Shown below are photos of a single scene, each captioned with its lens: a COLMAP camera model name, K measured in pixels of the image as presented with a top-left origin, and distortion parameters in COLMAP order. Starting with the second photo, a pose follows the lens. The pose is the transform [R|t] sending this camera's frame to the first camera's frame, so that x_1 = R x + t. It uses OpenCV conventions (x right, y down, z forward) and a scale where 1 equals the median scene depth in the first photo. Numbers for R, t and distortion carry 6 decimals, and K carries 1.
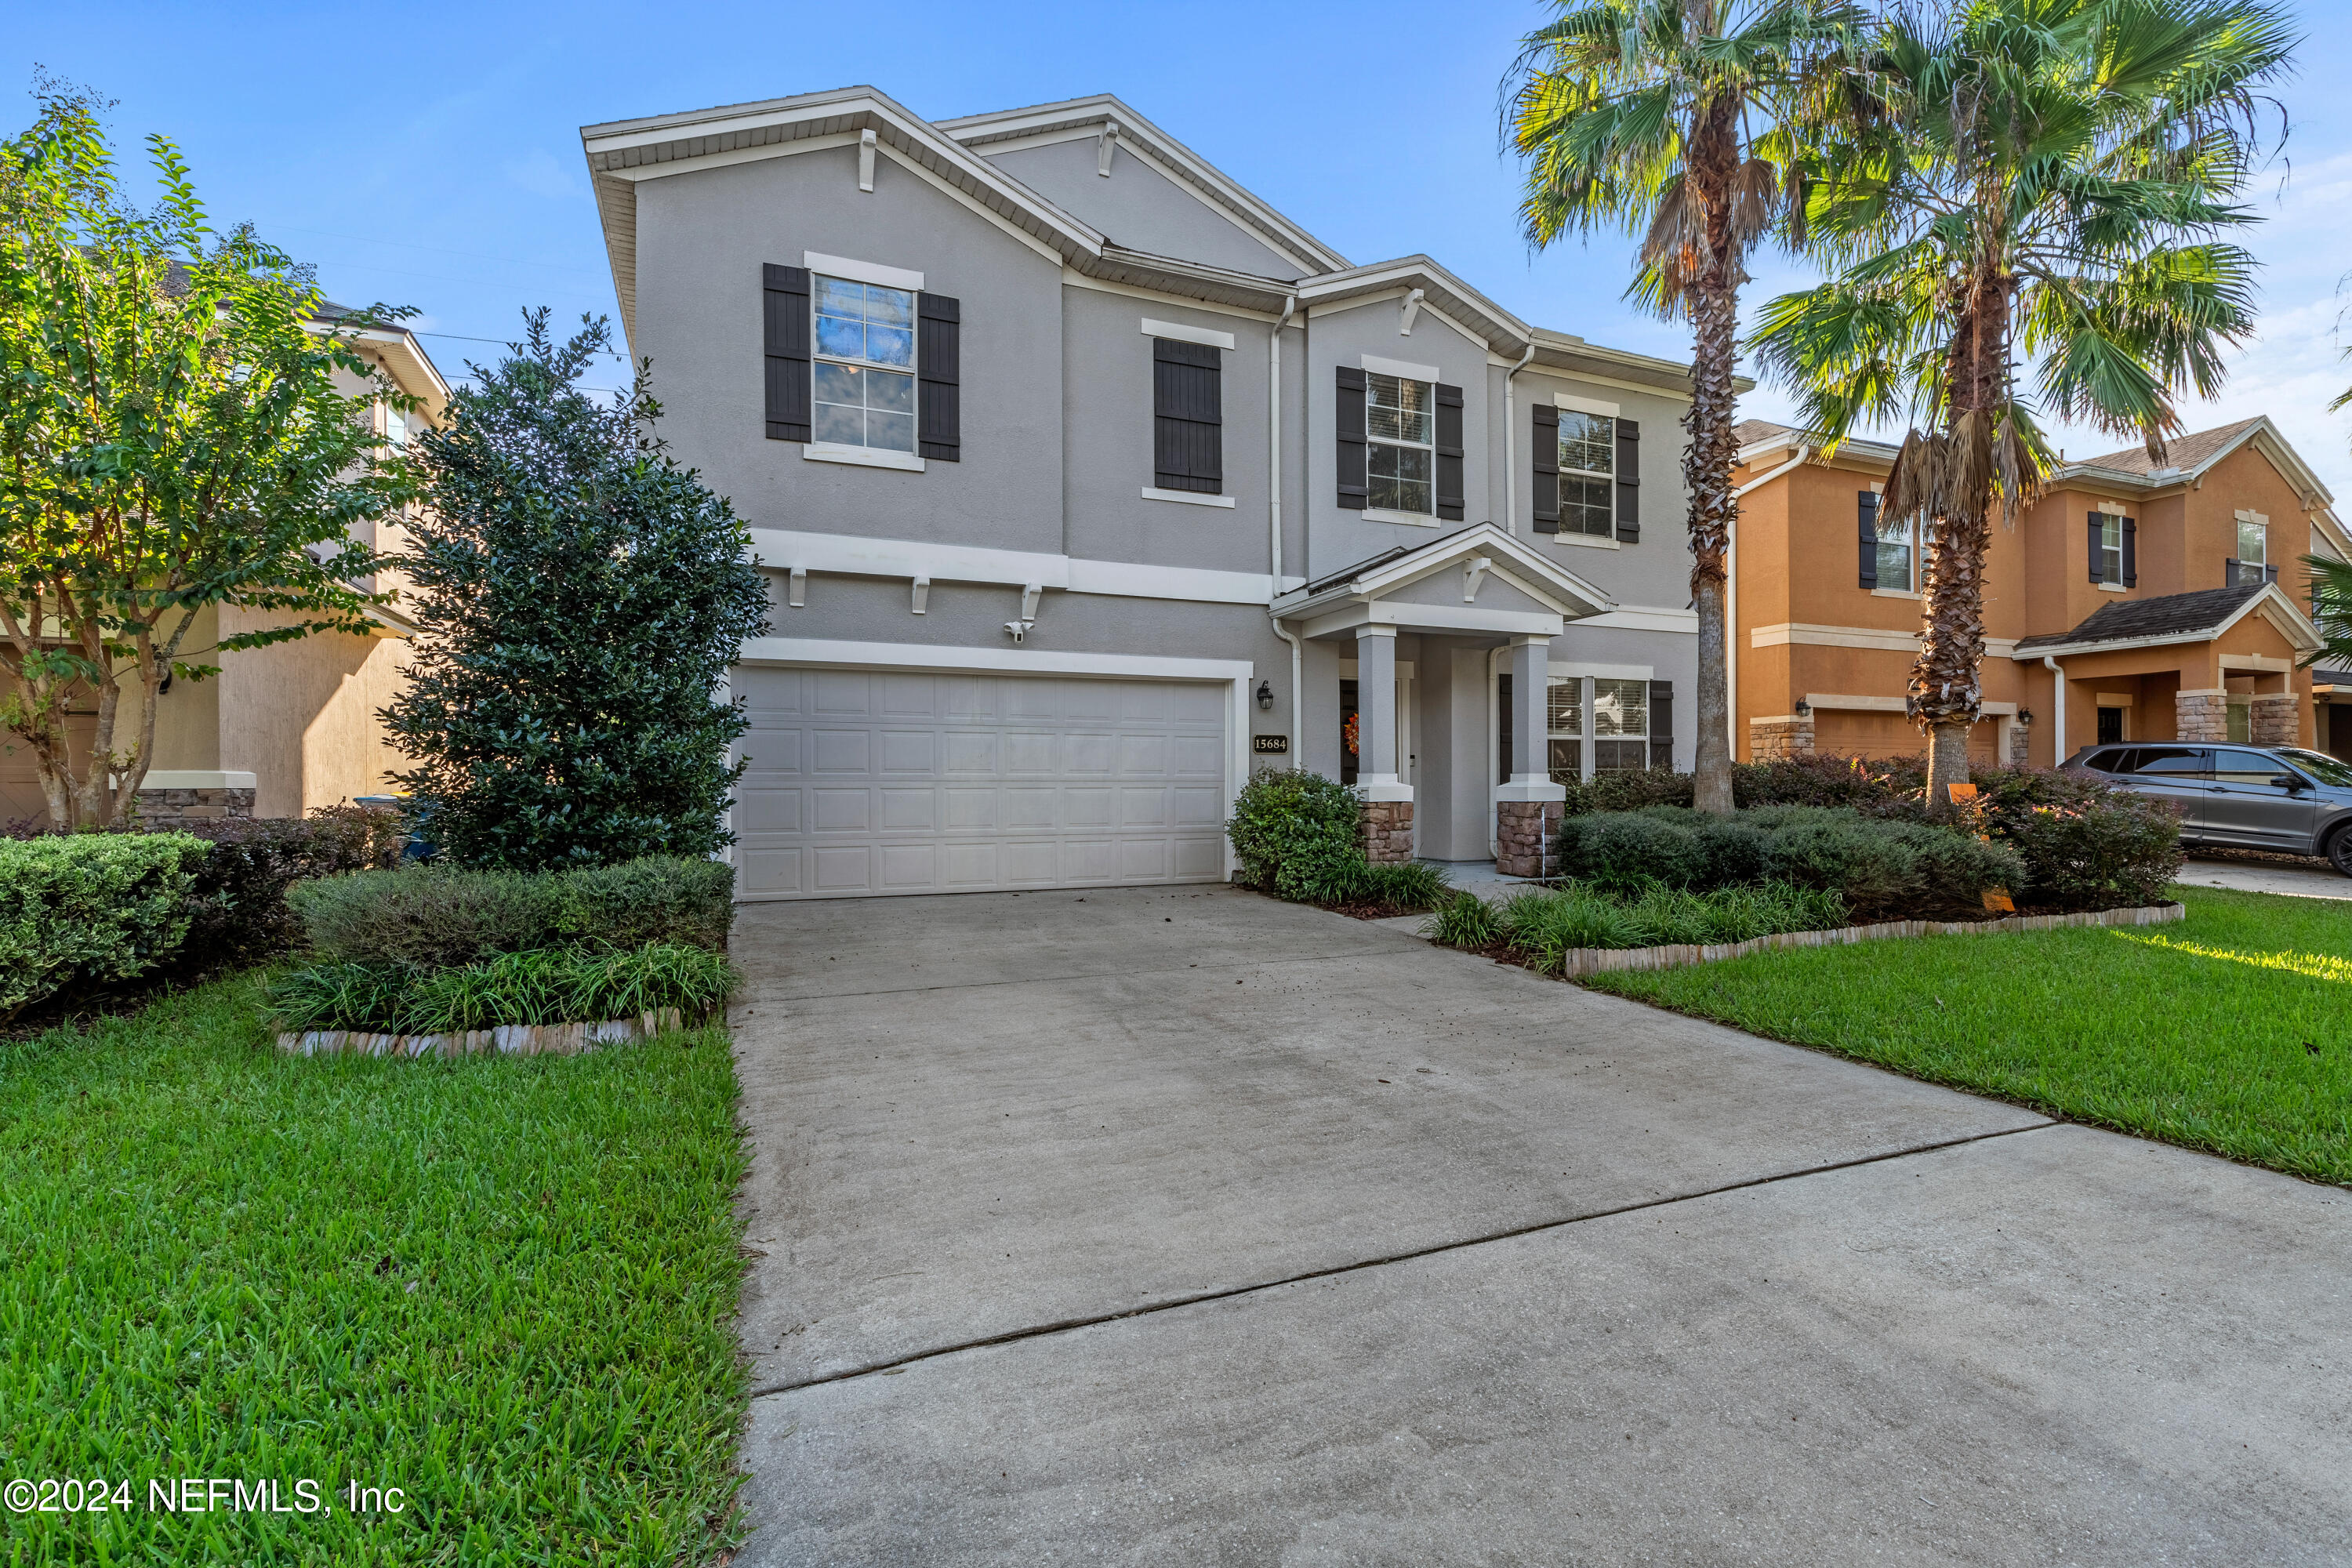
lens RADIAL K [[1077.2, 0, 1184.6], [0, 1077.2, 784.0], [0, 0, 1]] dist [0.004515, 0.000113]
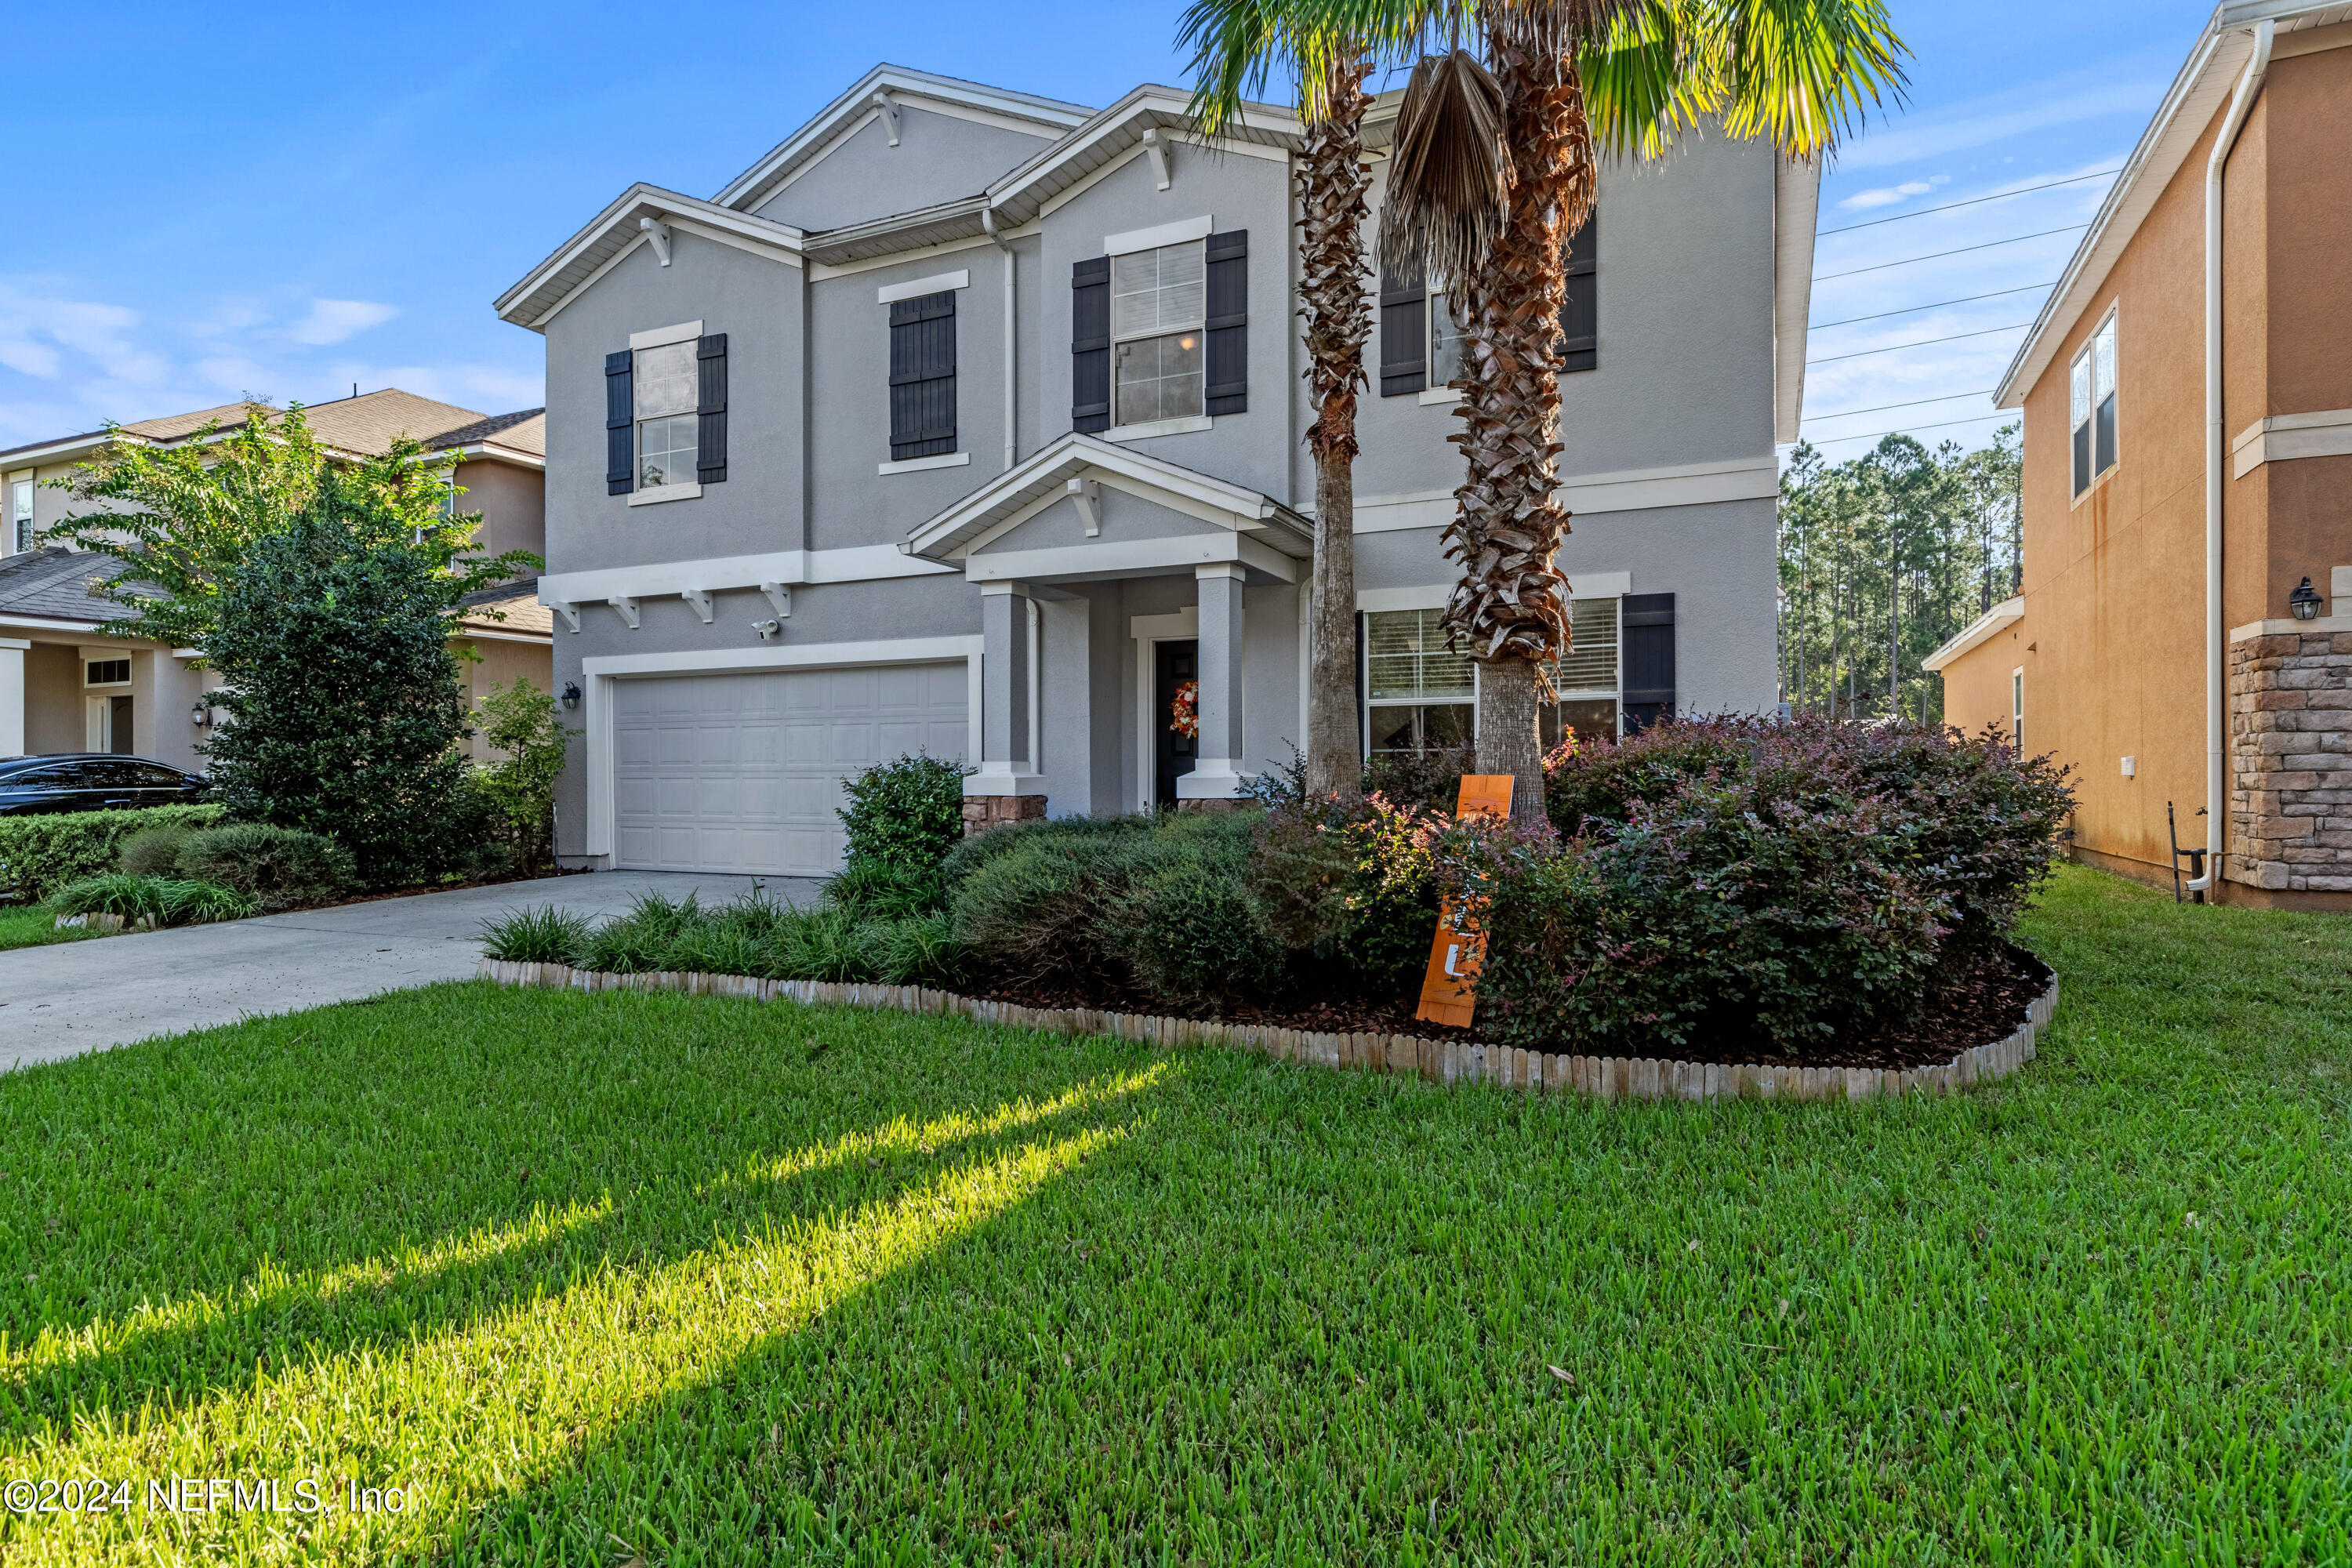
lens RADIAL K [[1281.0, 0, 1172.4], [0, 1281.0, 776.9], [0, 0, 1]] dist [-0.005618, 0.000162]
pose [[0.664024, 0.002172, -0.747708, 0.991169], [0.004318, 0.999968, 0.006740, -0.003888], [0.747699, -0.007704, 0.663993, 0.438905]]
